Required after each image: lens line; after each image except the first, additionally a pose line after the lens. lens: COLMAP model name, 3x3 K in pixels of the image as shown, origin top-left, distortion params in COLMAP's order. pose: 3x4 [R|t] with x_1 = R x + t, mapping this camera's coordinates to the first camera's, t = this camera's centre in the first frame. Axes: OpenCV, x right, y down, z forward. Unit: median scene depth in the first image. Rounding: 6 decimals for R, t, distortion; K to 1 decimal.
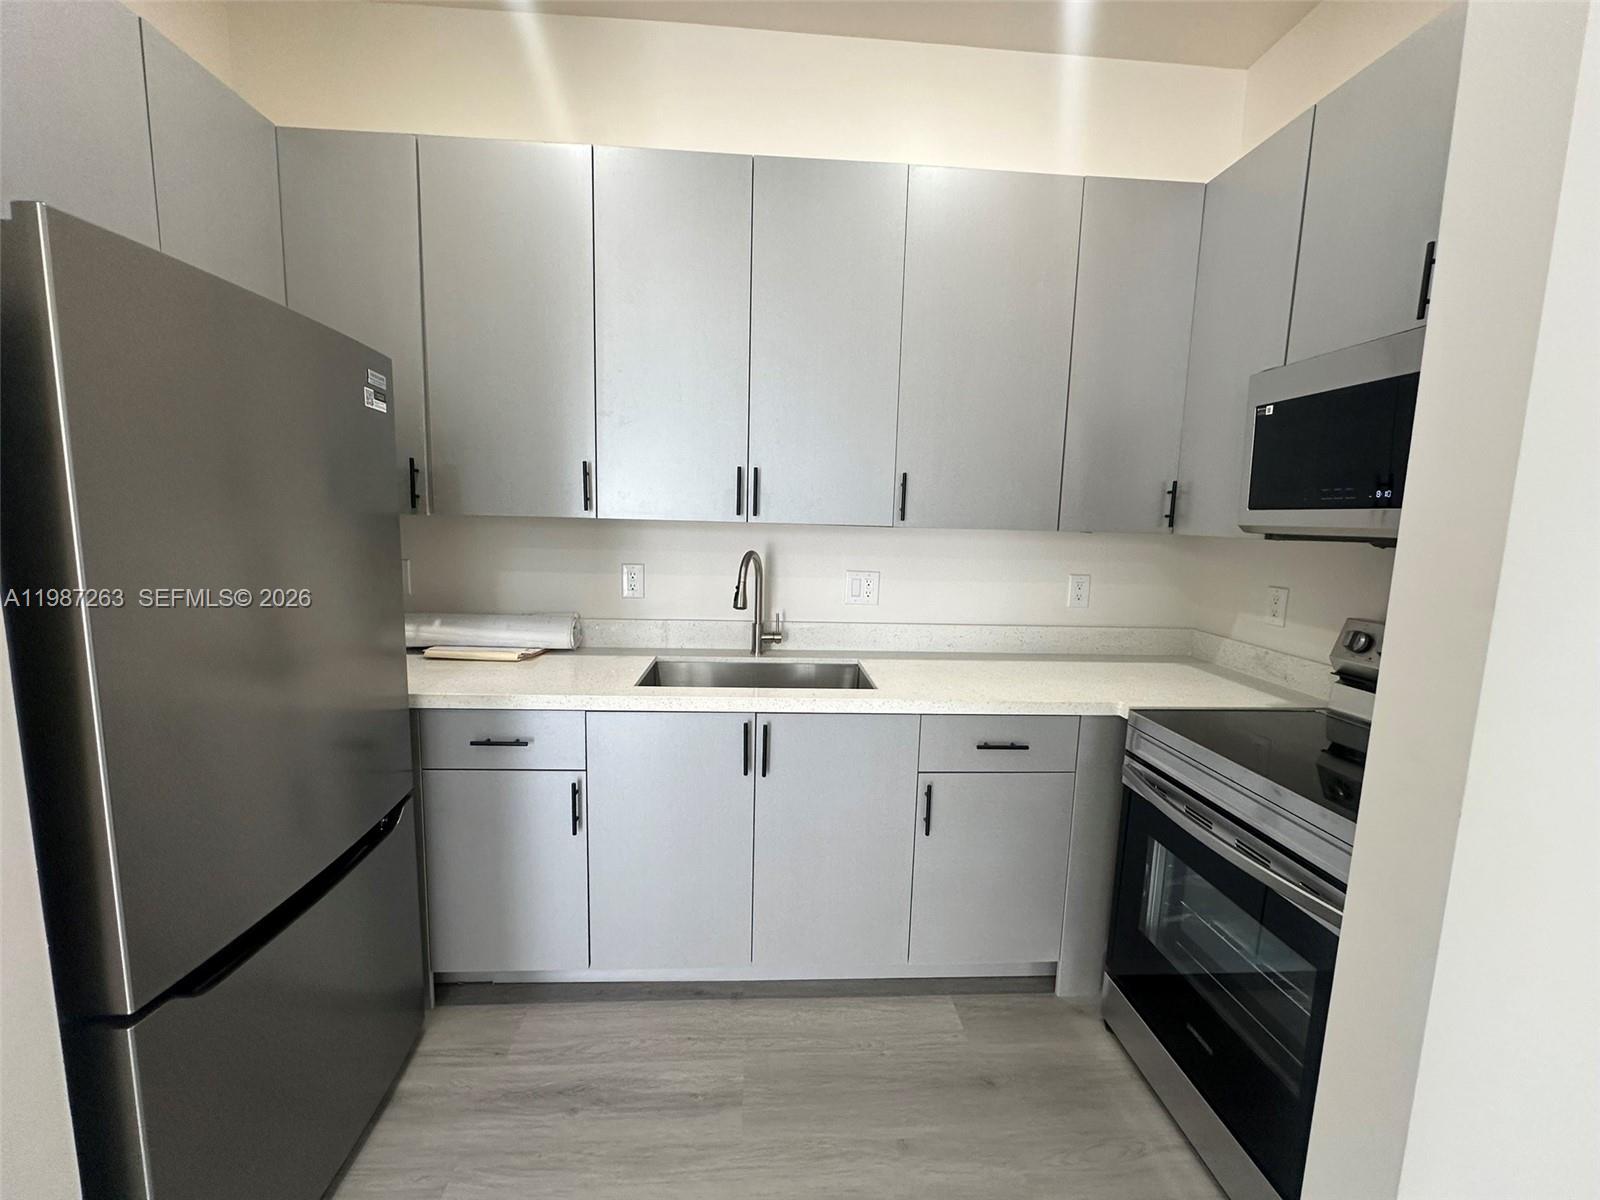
lens RADIAL K [[699.1, 0, 777.3], [0, 699.1, 603.4], [0, 0, 1]] dist [-0.002454, 0.000128]
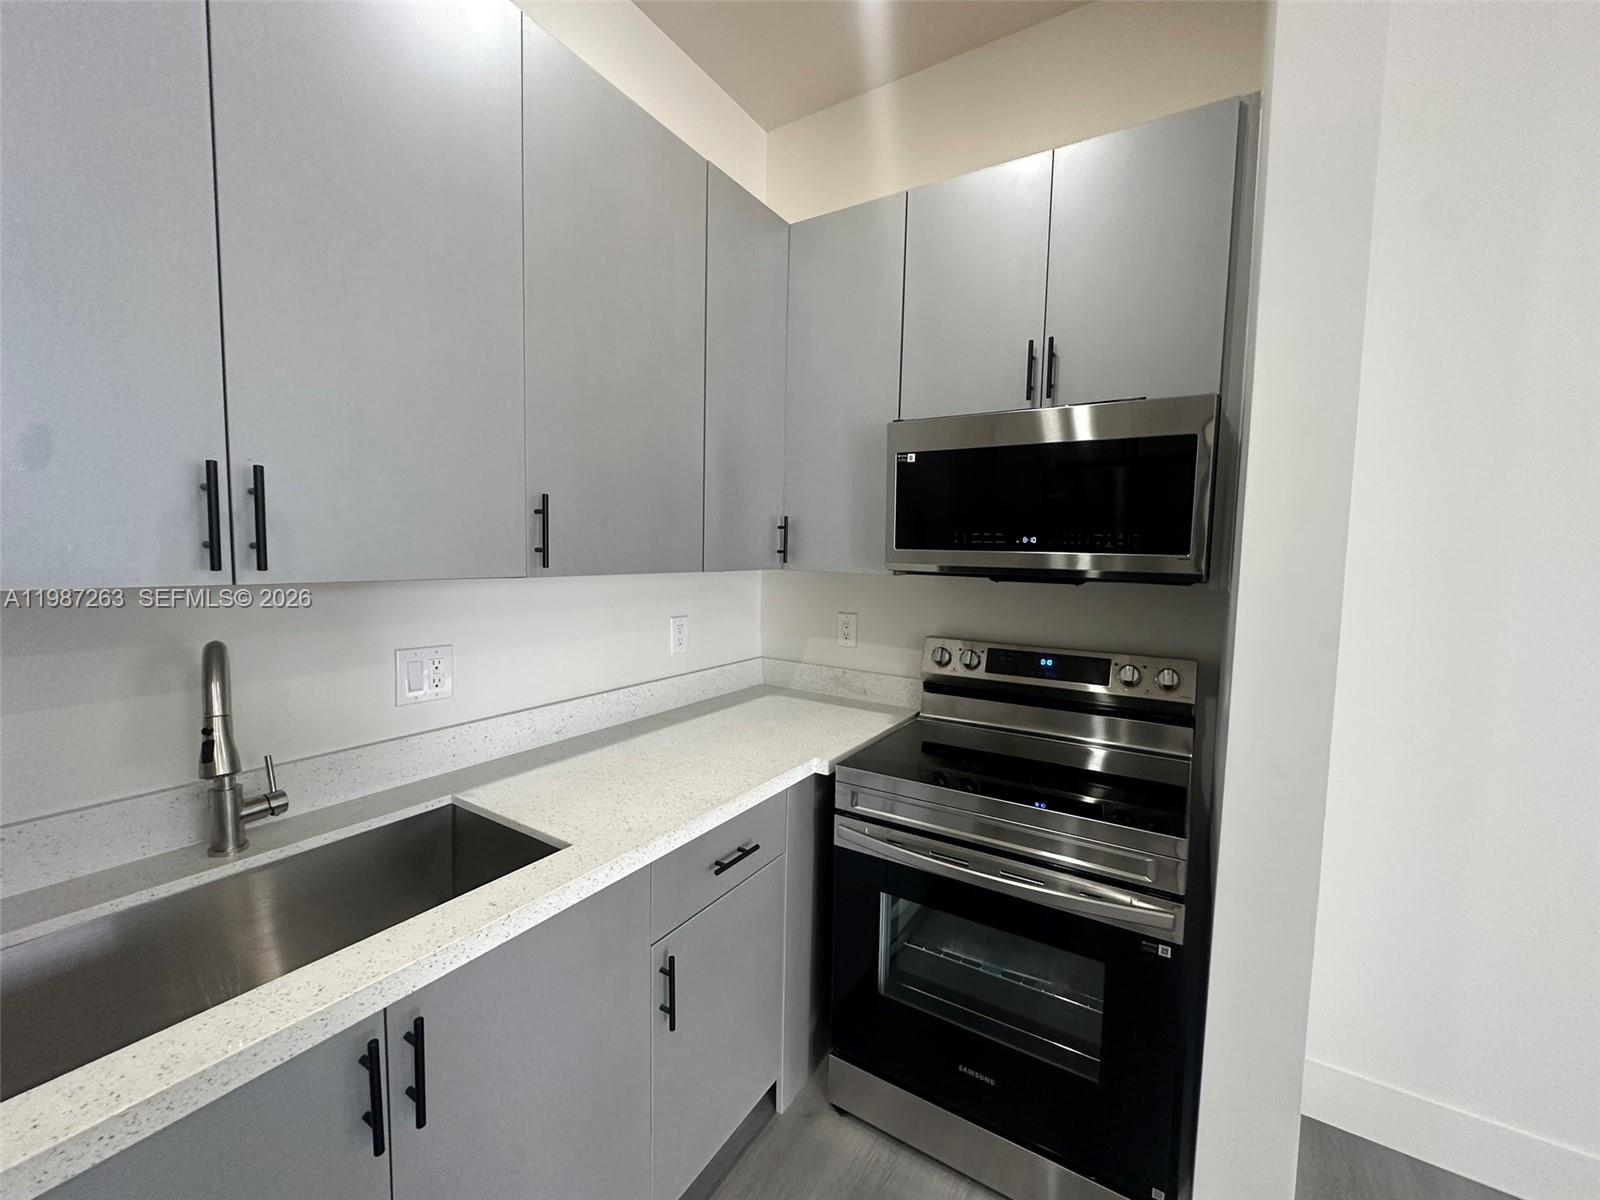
lens RADIAL K [[668.3, 0, 842.9], [0, 668.3, 595.9], [0, 0, 1]] dist [-0.003104, -0.000059]
pose [[0.540984, -0.074440, 0.837732, -0.193040], [0.095991, 0.995031, 0.026429, -0.083360], [-0.835537, 0.066117, 0.545442, 0.441333]]
